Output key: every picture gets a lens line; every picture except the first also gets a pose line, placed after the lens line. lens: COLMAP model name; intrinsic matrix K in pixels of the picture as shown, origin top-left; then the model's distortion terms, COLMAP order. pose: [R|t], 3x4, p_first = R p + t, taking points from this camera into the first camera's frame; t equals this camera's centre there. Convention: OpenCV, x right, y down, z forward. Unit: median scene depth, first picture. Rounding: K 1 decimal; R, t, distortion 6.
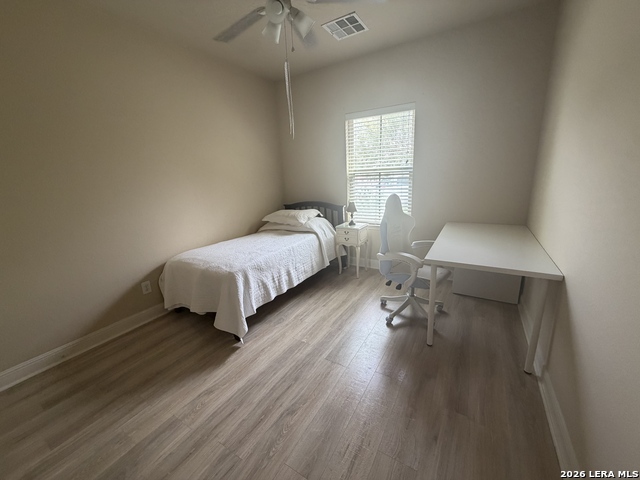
lens RADIAL K [[256.6, 0, 319.8], [0, 256.6, 239.6], [0, 0, 1]] dist [0.001388, -0.000018]
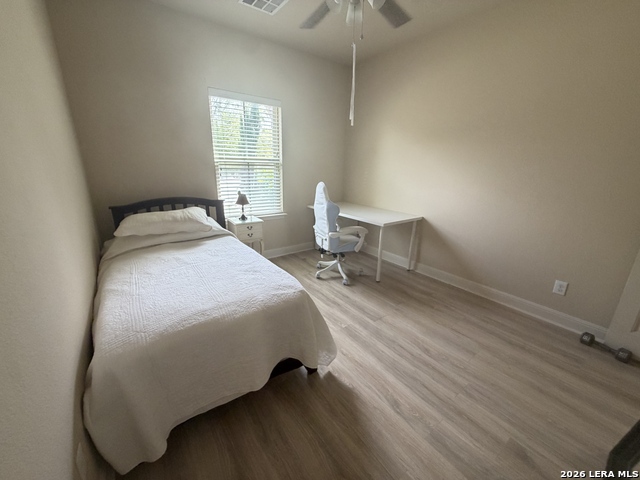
lens RADIAL K [[256.6, 0, 318.9], [0, 256.6, 239.5], [0, 0, 1]] dist [0.001388, -0.000018]
pose [[0.373148, -0.210939, 0.903474, -1.009383], [0.192560, 0.970213, 0.146991, -0.117556], [-0.907569, 0.119123, 0.402651, 0.677332]]
